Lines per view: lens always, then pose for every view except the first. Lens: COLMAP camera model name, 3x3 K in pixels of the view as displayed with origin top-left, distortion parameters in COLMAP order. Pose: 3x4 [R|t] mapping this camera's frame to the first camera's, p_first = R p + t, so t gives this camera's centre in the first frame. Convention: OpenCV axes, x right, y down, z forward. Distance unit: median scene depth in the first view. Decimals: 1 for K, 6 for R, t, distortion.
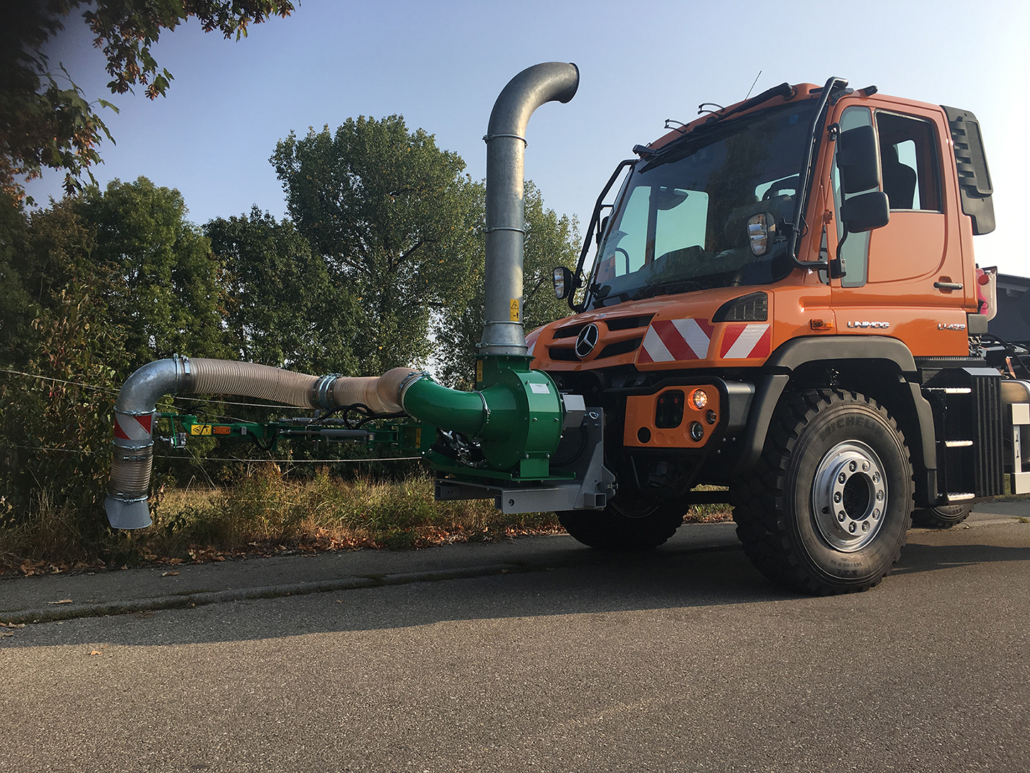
lens RADIAL K [[808.2, 0, 515.0], [0, 808.2, 386.5], [0, 0, 1]] dist [-0.002037, -0.003047]
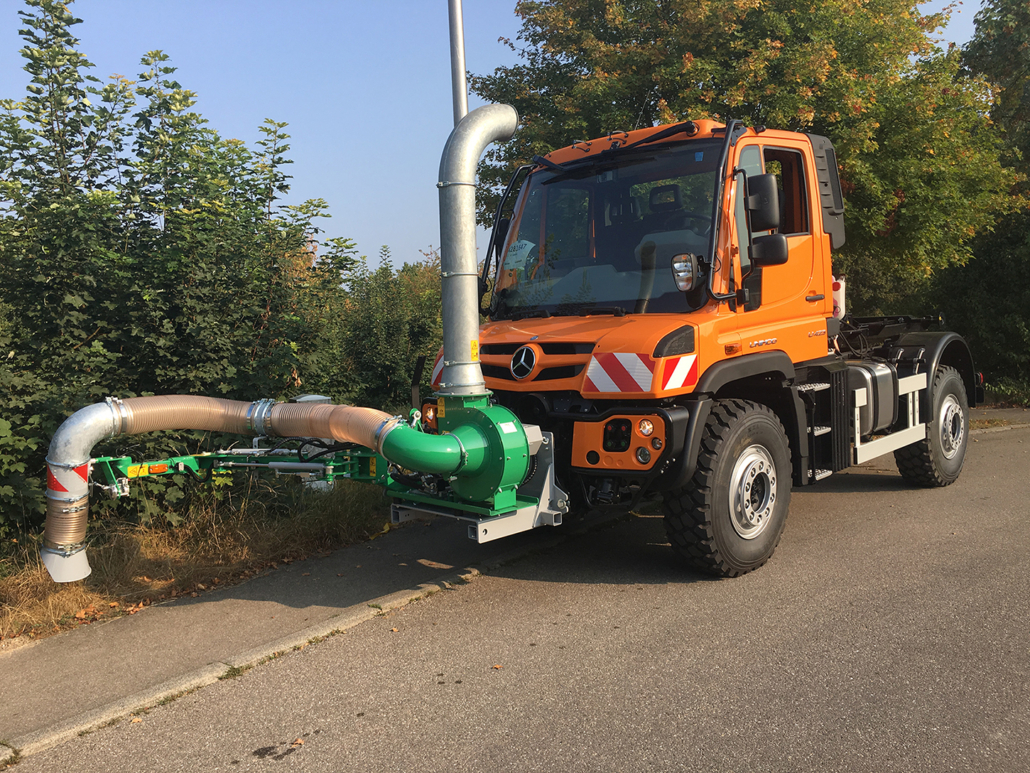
lens RADIAL K [[808.2, 0, 515.0], [0, 808.2, 386.5], [0, 0, 1]] dist [-0.002037, -0.003047]
pose [[0.969619, -0.054191, 0.238540, -0.205842], [0.031184, 0.994580, 0.099191, -0.151542], [-0.242622, -0.088739, 0.966054, -0.044114]]
